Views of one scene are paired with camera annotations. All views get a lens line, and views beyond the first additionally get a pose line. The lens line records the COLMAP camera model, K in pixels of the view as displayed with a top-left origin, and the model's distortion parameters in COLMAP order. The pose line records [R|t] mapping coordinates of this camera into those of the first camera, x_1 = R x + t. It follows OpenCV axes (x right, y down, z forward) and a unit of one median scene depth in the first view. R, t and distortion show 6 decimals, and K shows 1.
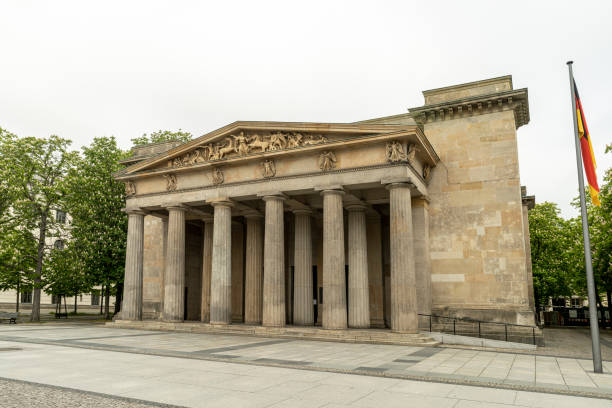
lens RADIAL K [[431.1, 0, 306.8], [0, 431.1, 240.1], [0, 0, 1]] dist [0.023622, 0.000016]
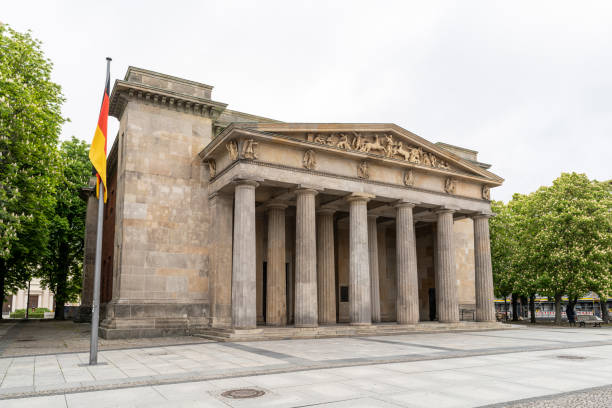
lens RADIAL K [[461.0, 0, 306.6], [0, 461.0, 239.3], [0, 0, 1]] dist [-0.000972, -0.000128]
pose [[0.551303, 0.096306, 0.828728, -1.100978], [-0.112652, 0.992812, -0.040433, 0.058239], [-0.826665, -0.071067, 0.558189, 0.526002]]
